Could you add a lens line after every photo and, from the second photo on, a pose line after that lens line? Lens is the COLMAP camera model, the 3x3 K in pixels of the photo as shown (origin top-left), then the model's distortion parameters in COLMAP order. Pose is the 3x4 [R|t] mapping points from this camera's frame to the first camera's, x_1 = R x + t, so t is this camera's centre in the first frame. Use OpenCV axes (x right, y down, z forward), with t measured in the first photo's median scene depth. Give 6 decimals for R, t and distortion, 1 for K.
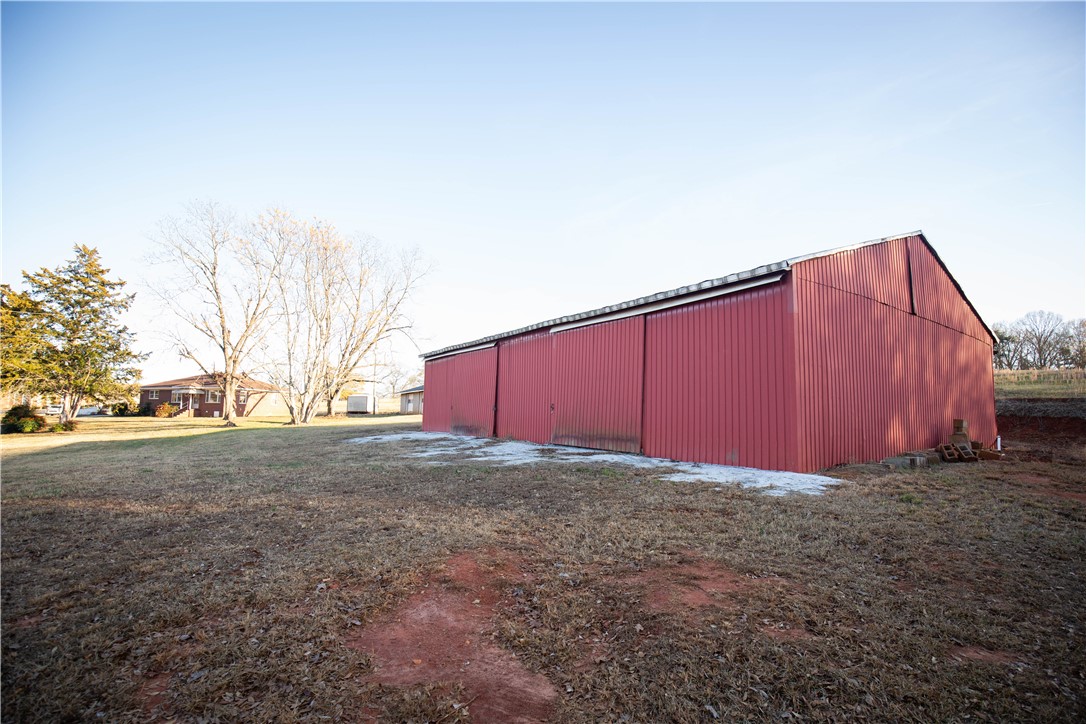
lens RADIAL K [[504.5, 0, 539.3], [0, 504.5, 365.6], [0, 0, 1]] dist [-0.015597, -0.000413]
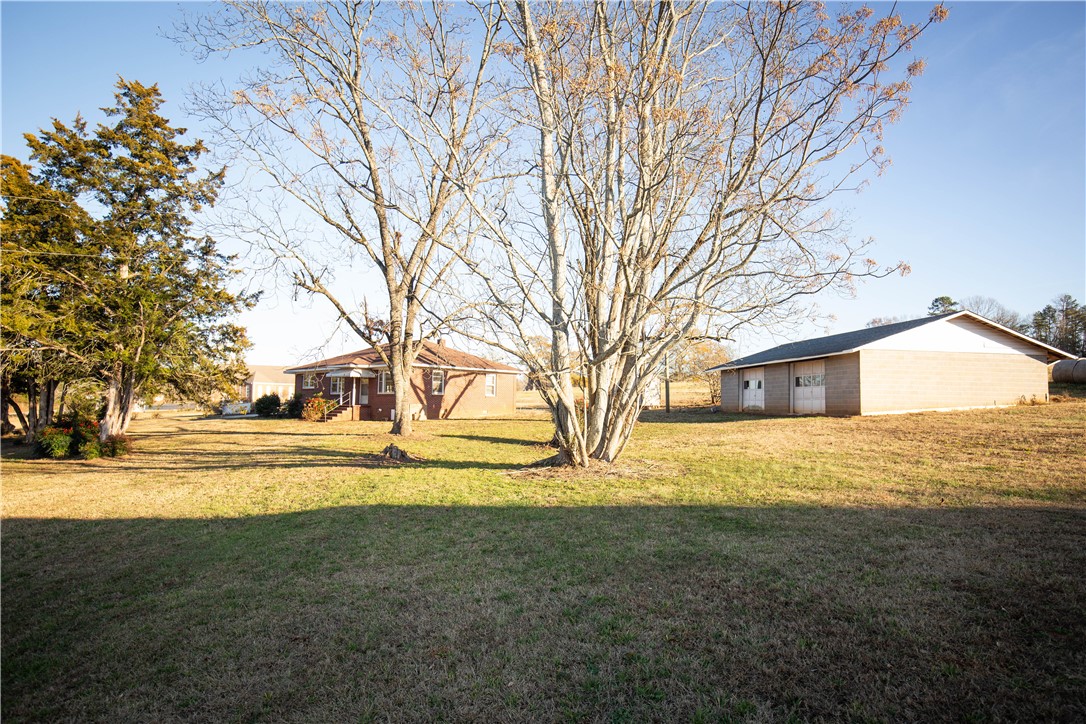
lens RADIAL K [[627.9, 0, 543.0], [0, 627.9, 362.0], [0, 0, 1]] dist [-0.002128, -0.000383]
pose [[0.926061, -0.030630, -0.376129, -0.302054], [0.042159, 0.998859, 0.022457, 0.039888], [0.375012, -0.036653, 0.926295, 0.545339]]
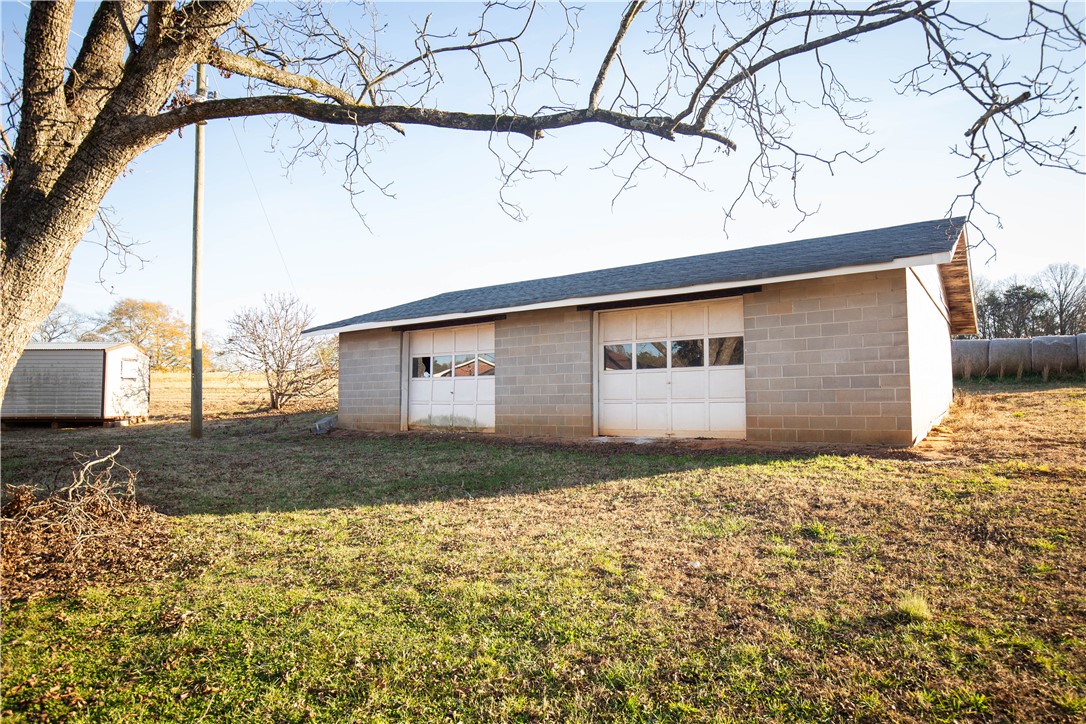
lens RADIAL K [[657.2, 0, 543.0], [0, 657.2, 362.0], [0, 0, 1]] dist [-0.004210, -0.000555]
pose [[0.923726, 0.005369, 0.383017, -0.445271], [-0.022257, 0.998965, 0.039674, 0.081649], [-0.382408, -0.045173, 0.922889, 1.057403]]
